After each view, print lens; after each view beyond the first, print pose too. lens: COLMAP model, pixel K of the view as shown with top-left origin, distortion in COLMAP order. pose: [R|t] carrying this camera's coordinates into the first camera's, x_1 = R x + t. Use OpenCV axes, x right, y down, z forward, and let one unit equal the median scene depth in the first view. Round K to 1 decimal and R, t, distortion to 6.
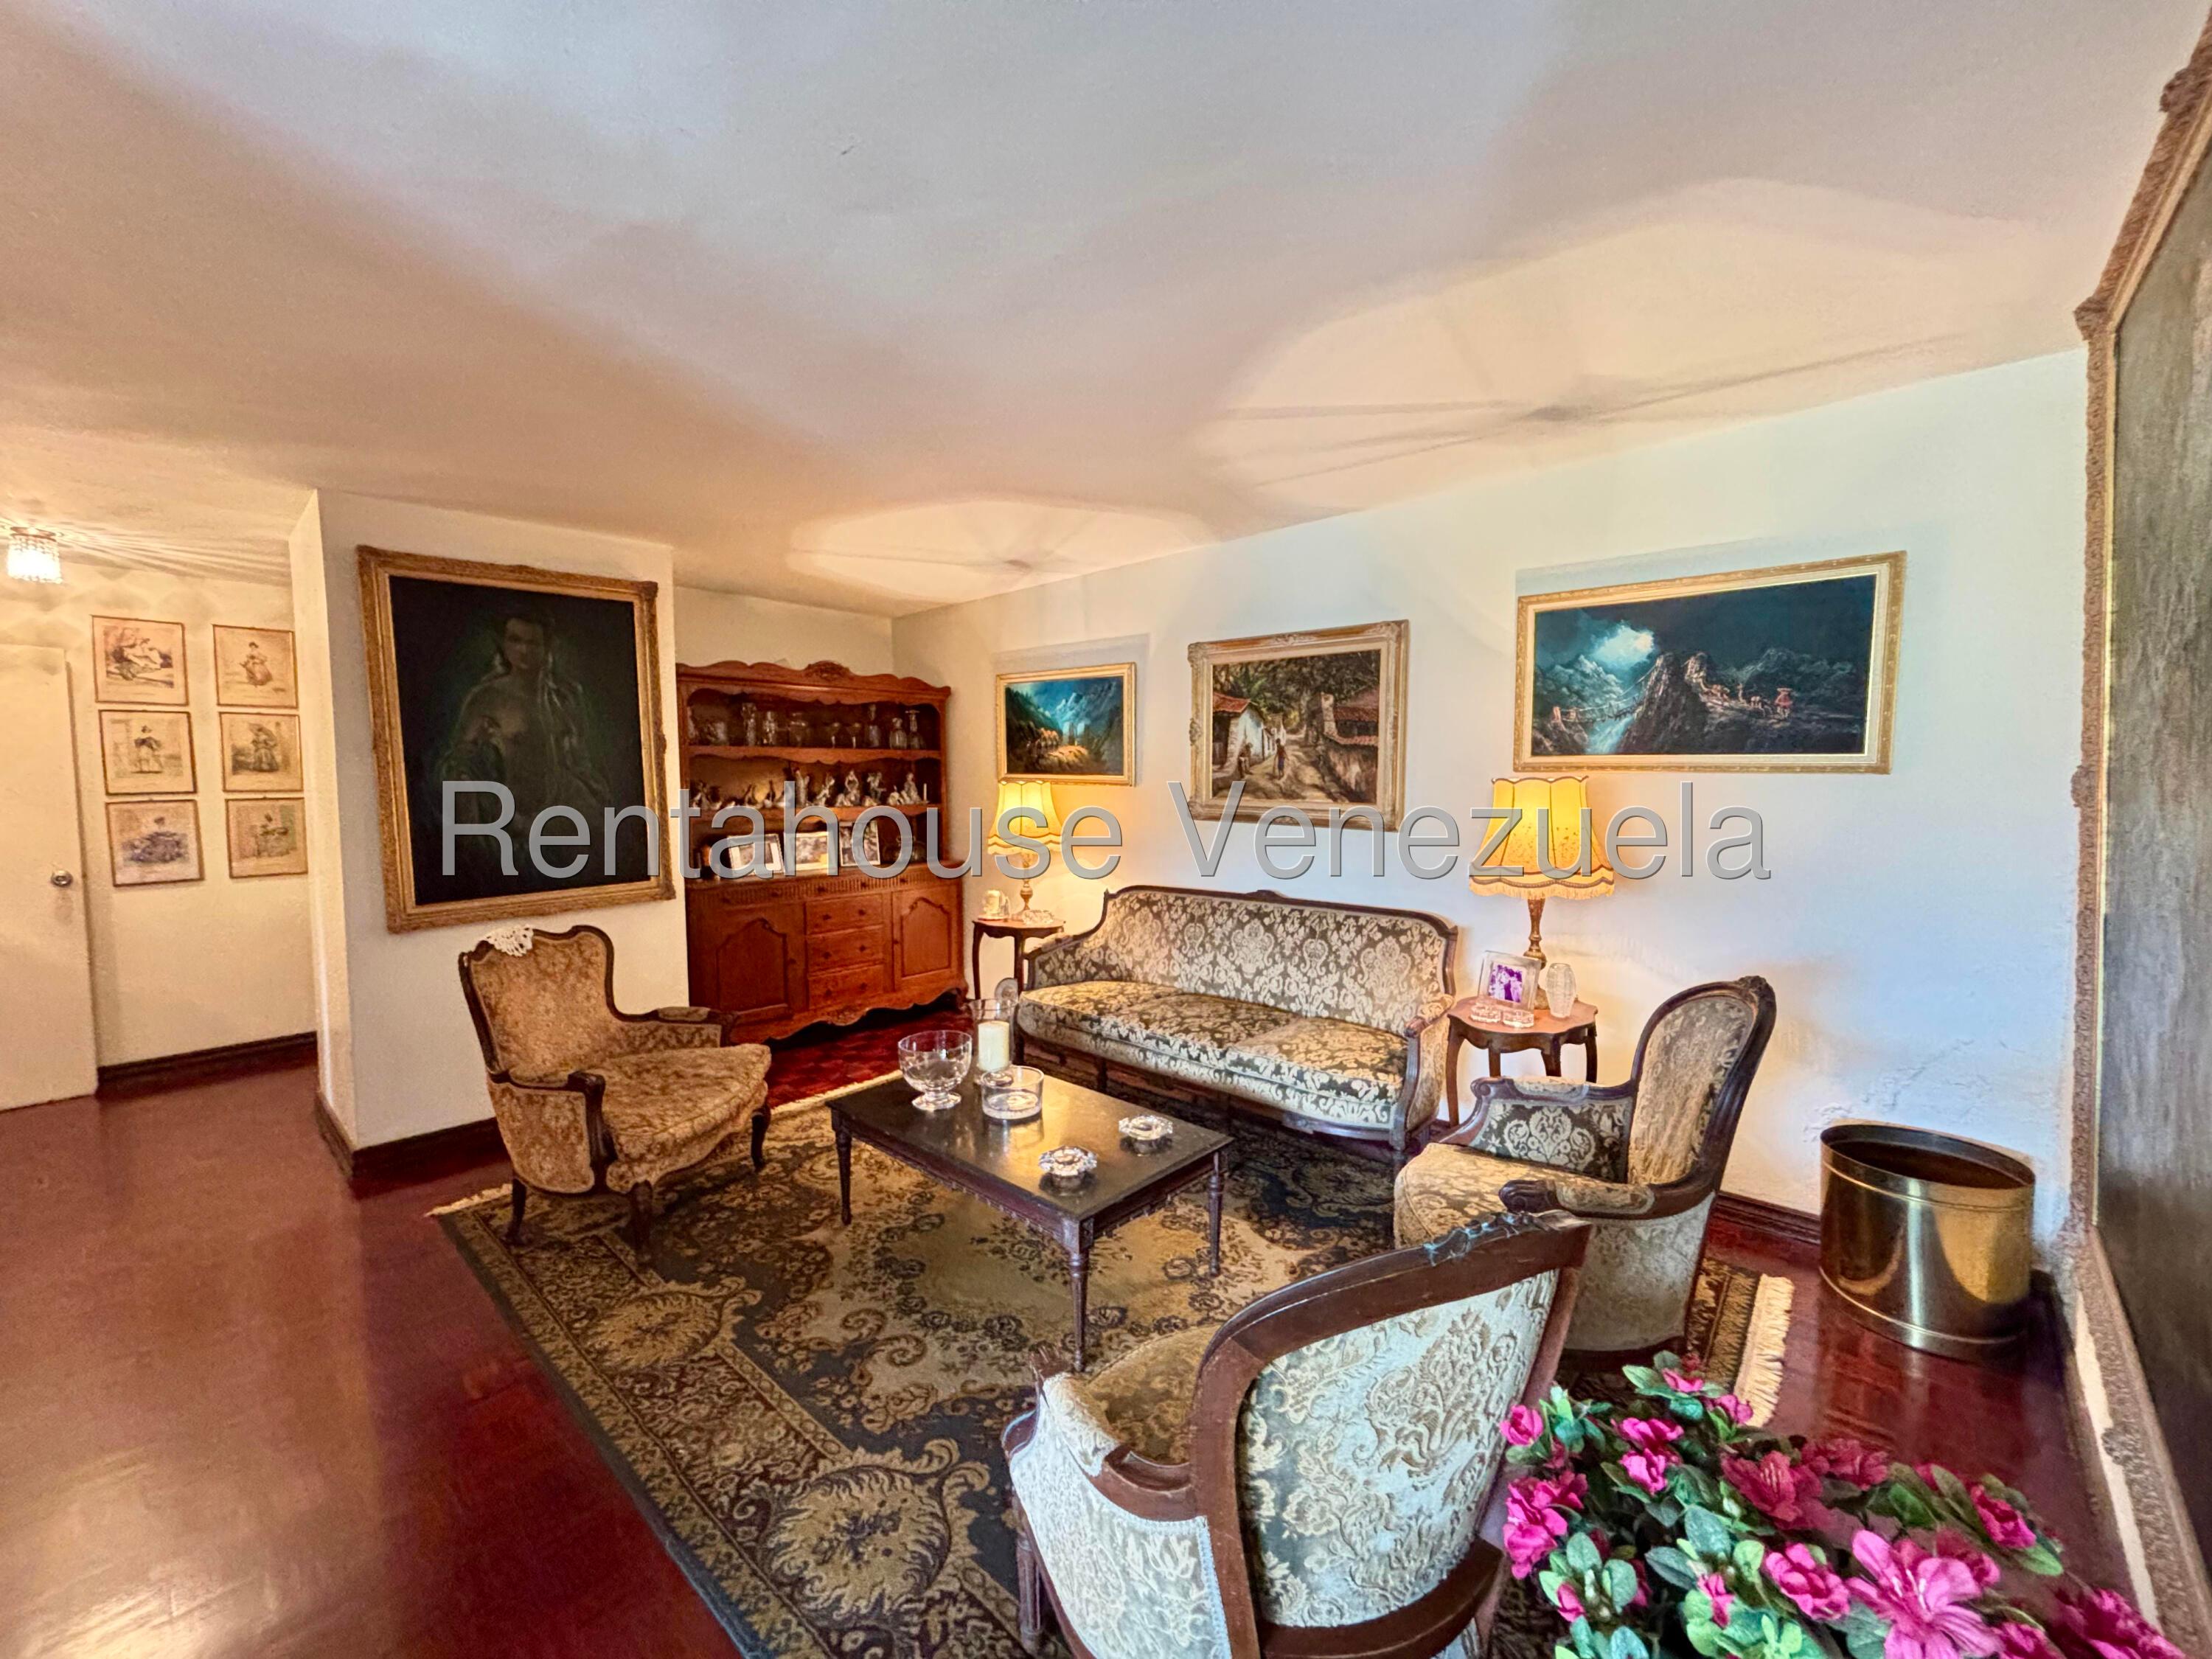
lens RADIAL K [[892.8, 0, 1099.0], [0, 892.8, 828.0], [0, 0, 1]] dist [0.002062, -0.000418]
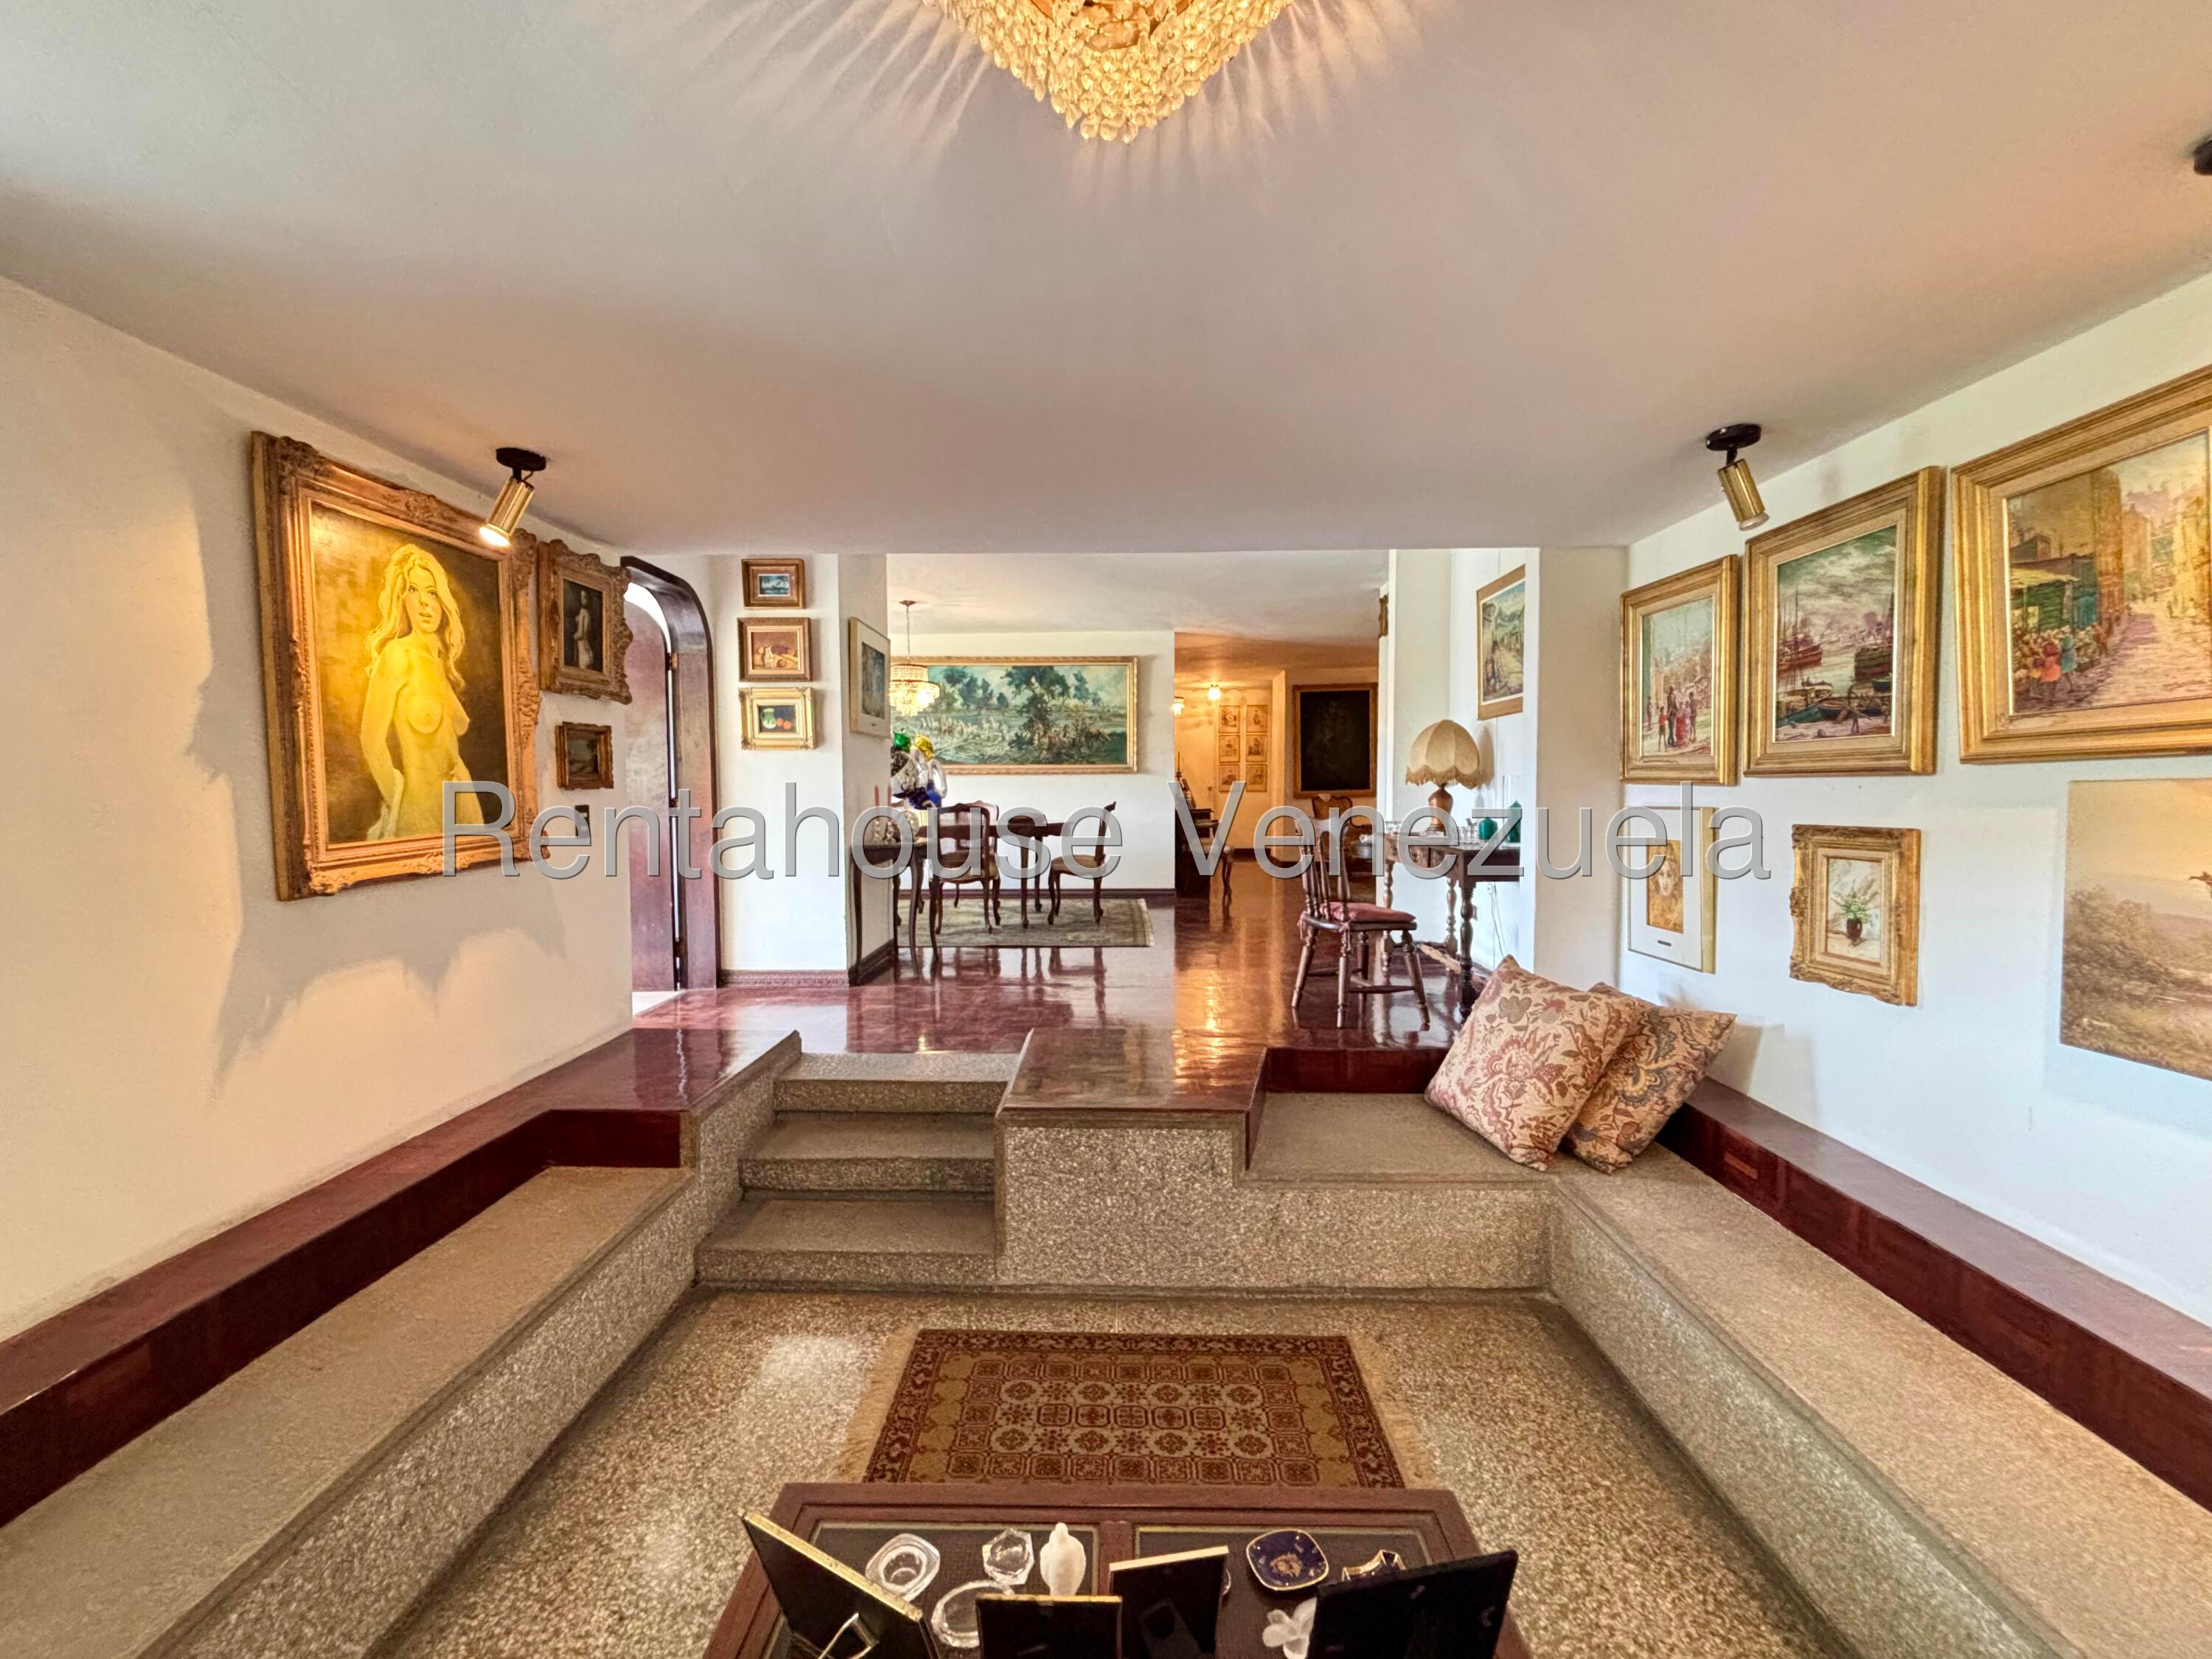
lens RADIAL K [[892.8, 0, 1093.9], [0, 892.8, 831.0], [0, 0, 1]] dist [0.002062, -0.000418]
pose [[0.653354, 0.043997, -0.755773, 1.100666], [-0.043960, 0.998830, 0.020144, 0.180129], [0.755775, 0.020063, 0.654524, -1.547804]]
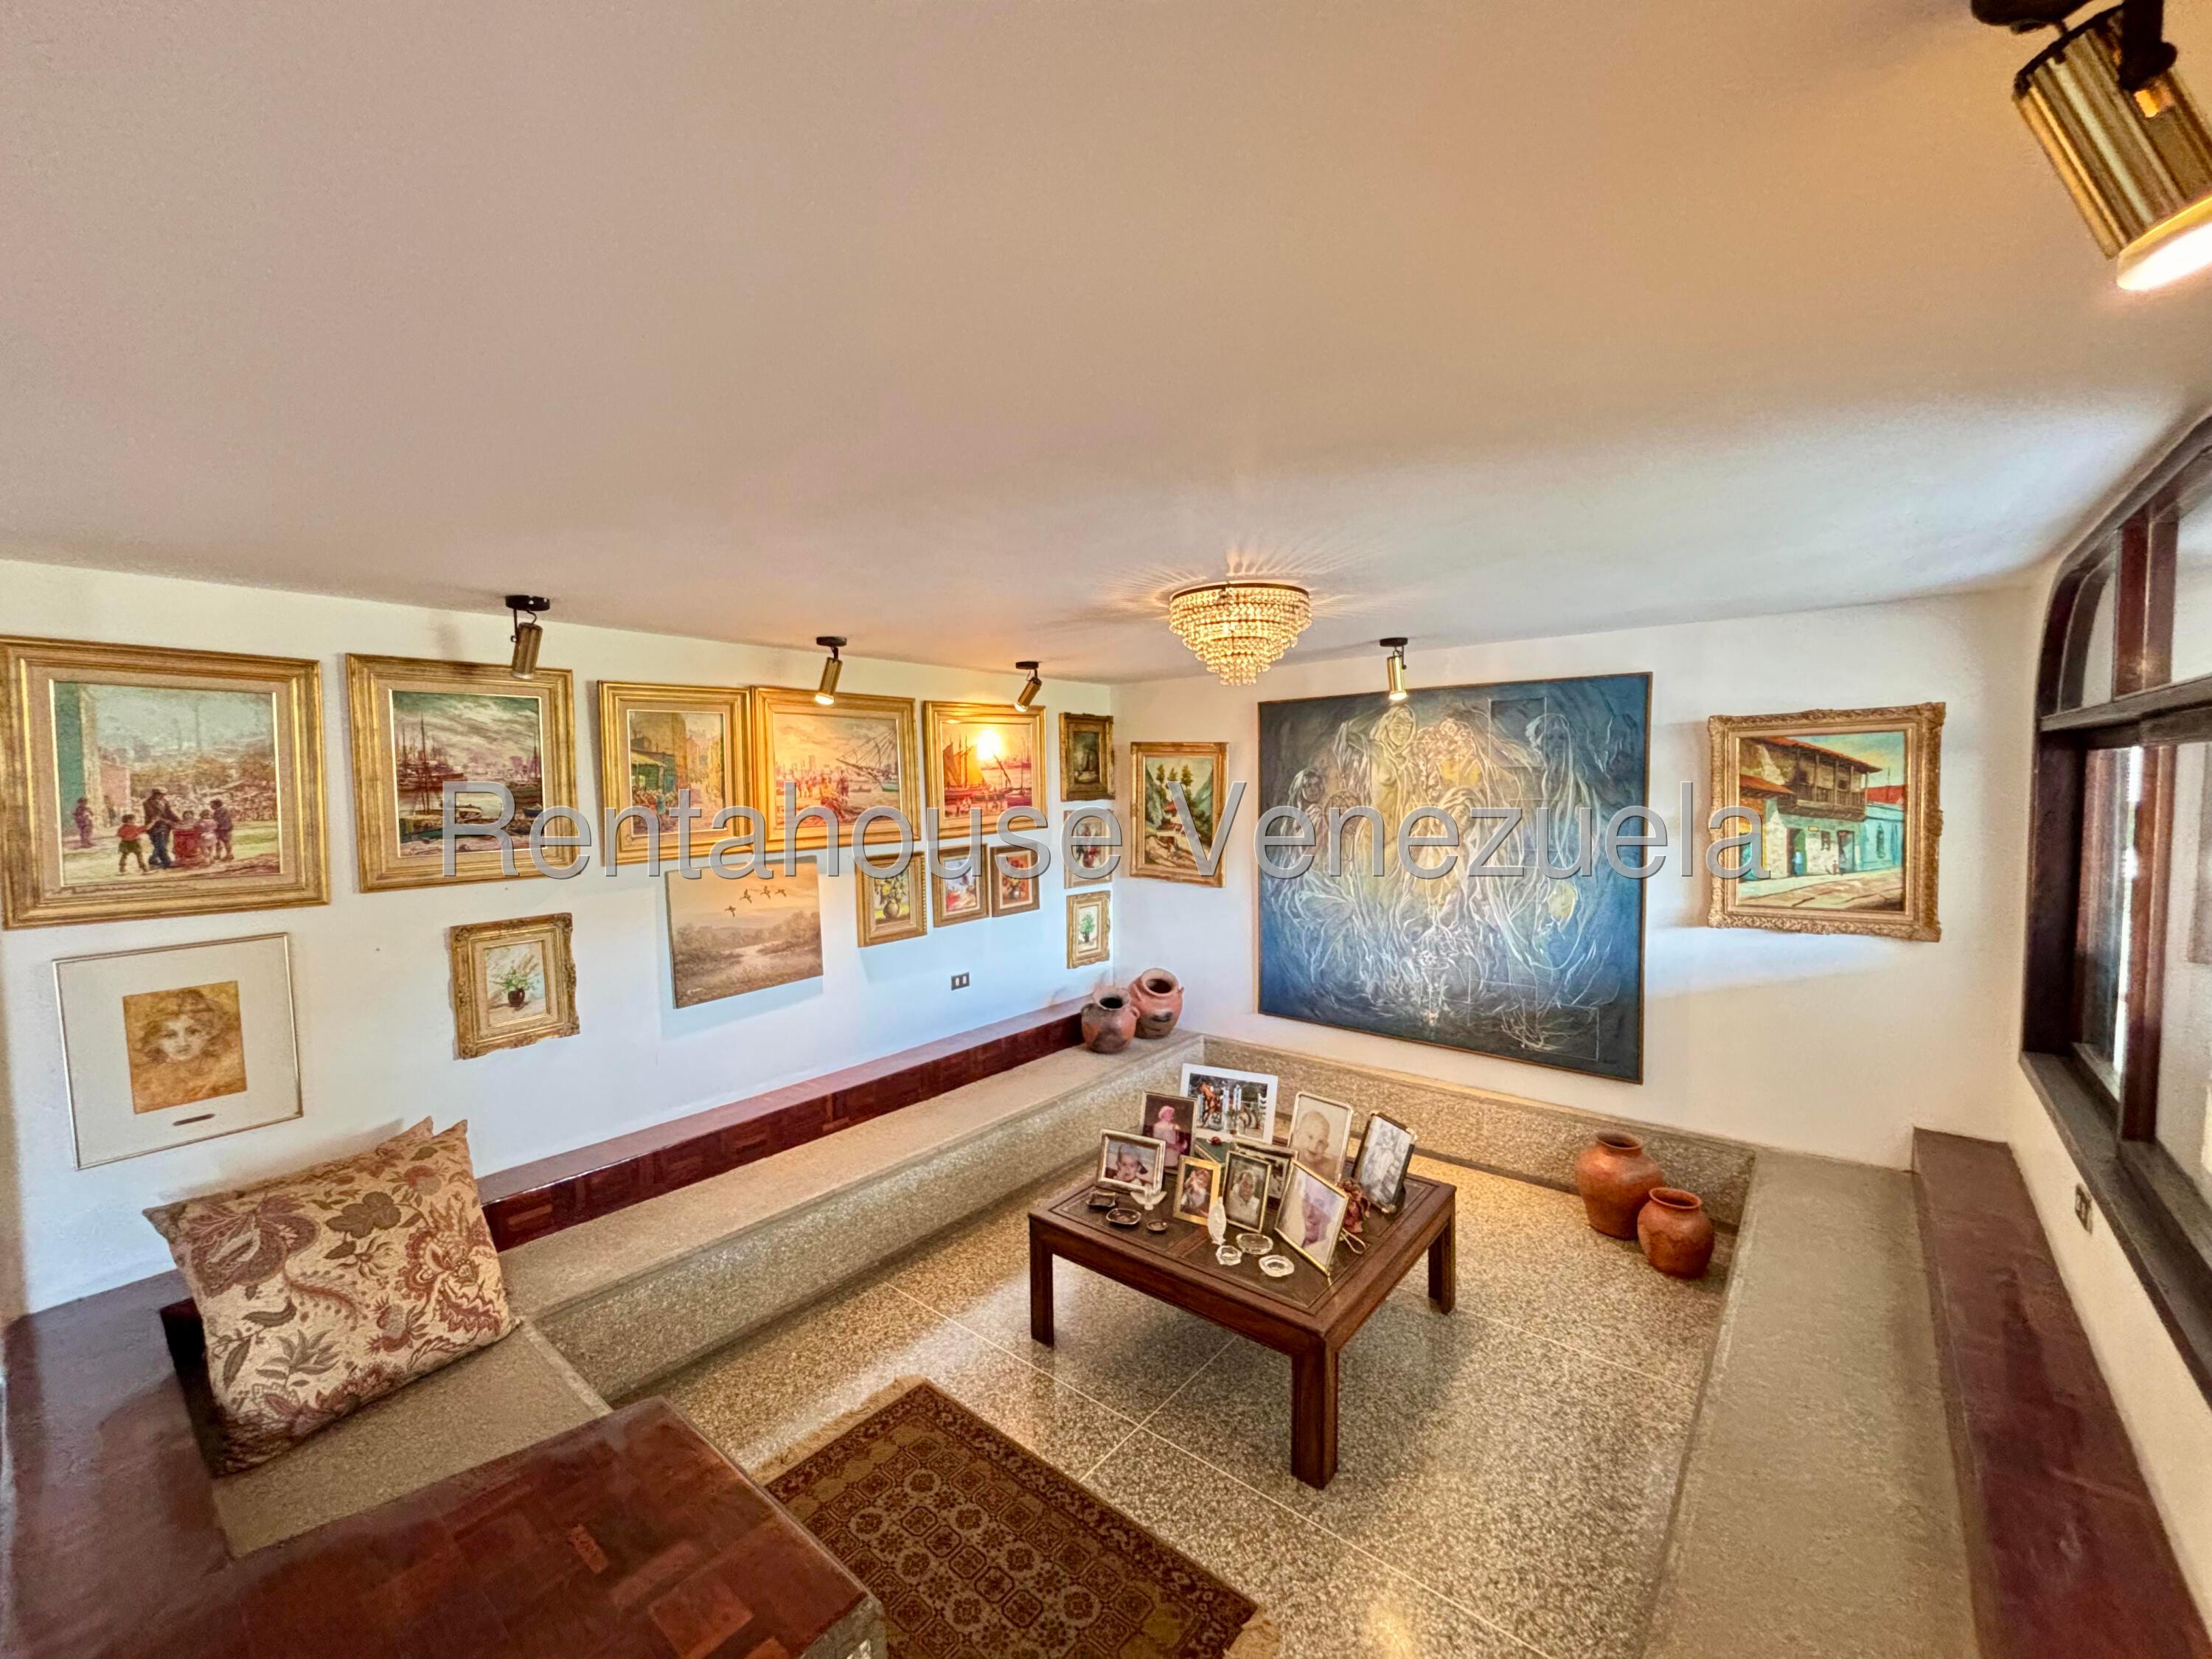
lens RADIAL K [[892.8, 0, 1102.0], [0, 892.8, 828.0], [0, 0, 1]] dist [0.002062, -0.000418]
pose [[-0.054175, -0.043161, 0.997598, 0.168605], [0.071709, 0.996318, 0.046999, 0.086626], [-0.995953, 0.074083, -0.050881, -1.239516]]
